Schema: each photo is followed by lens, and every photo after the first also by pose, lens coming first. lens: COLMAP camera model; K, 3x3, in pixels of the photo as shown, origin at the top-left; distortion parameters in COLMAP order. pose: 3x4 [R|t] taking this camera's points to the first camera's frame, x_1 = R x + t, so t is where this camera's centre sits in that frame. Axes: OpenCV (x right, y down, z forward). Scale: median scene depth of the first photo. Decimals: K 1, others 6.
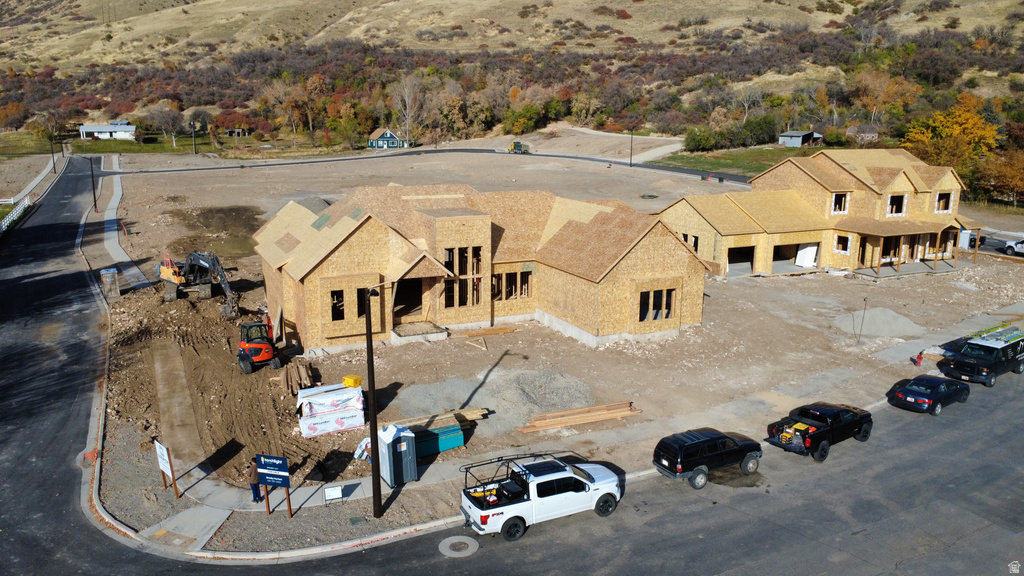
lens RADIAL K [[767.2, 0, 509.8], [0, 767.2, 289.9], [0, 0, 1]] dist [0.006011, -0.007589]
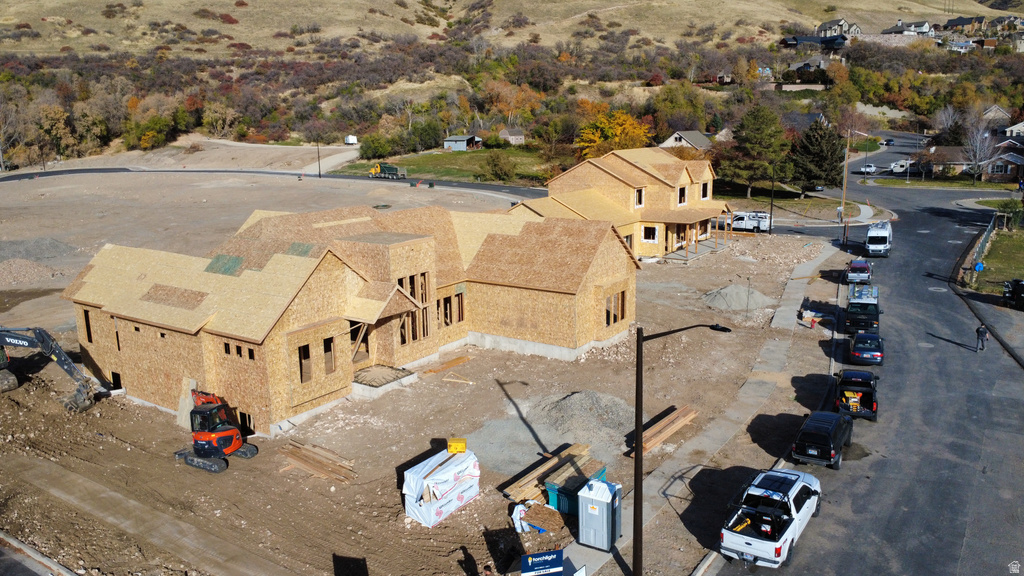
lens RADIAL K [[767.2, 0, 509.8], [0, 767.2, 289.9], [0, 0, 1]] dist [0.006011, -0.007589]
pose [[0.869070, -0.127634, 0.477940, -0.070026], [0.132390, 0.990910, 0.023891, -0.008092], [-0.476645, 0.042512, 0.878067, 0.030485]]
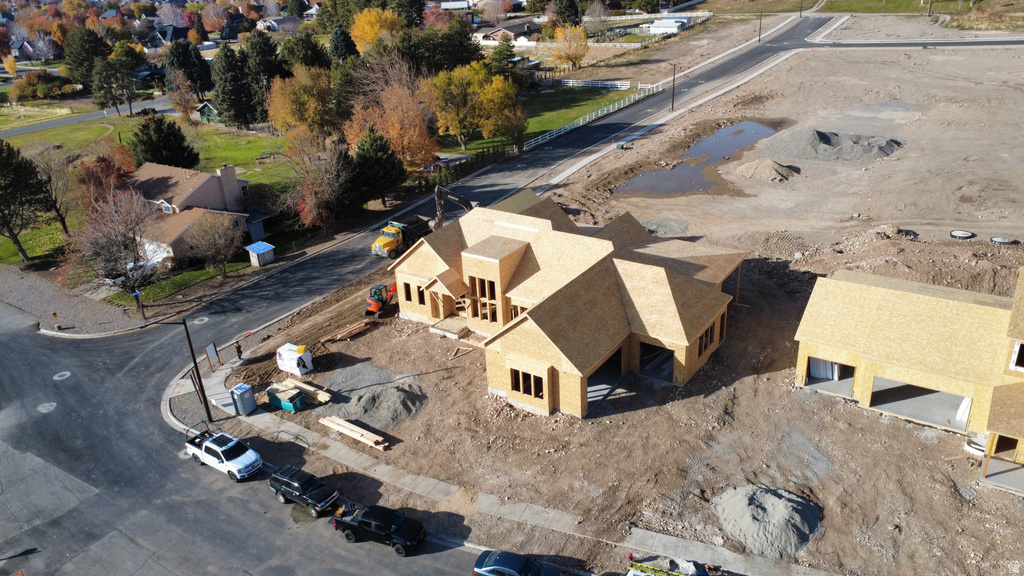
lens RADIAL K [[767.2, 0, 509.8], [0, 767.2, 289.9], [0, 0, 1]] dist [0.006011, -0.007589]
pose [[0.503536, 0.330176, -0.798396, 0.179336], [-0.133481, 0.942731, 0.305681, -0.078599], [0.853601, -0.047350, 0.518771, 0.067054]]
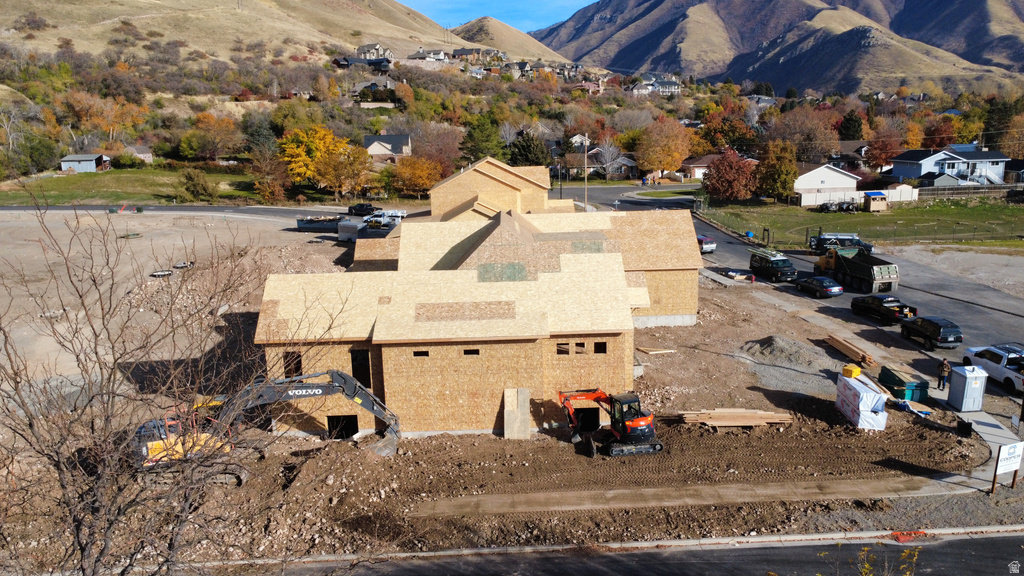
lens RADIAL K [[767.2, 0, 509.8], [0, 767.2, 289.9], [0, 0, 1]] dist [0.006011, -0.007589]
pose [[0.413129, -0.204317, 0.887456, -0.177626], [0.227021, 0.966847, 0.116912, -0.030504], [-0.881922, 0.153171, 0.445817, 0.121314]]
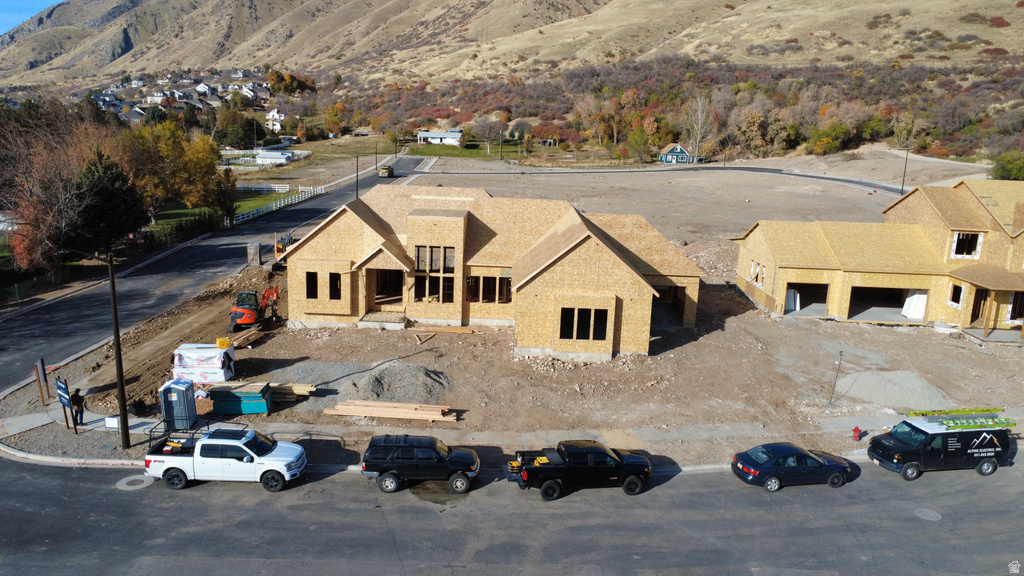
lens RADIAL K [[767.2, 0, 509.8], [0, 767.2, 289.9], [0, 0, 1]] dist [0.006011, -0.007589]
pose [[0.898044, 0.117114, -0.424031, 0.086944], [-0.125454, 0.992065, 0.008305, -0.003201], [0.421638, 0.045738, 0.905610, 0.017443]]
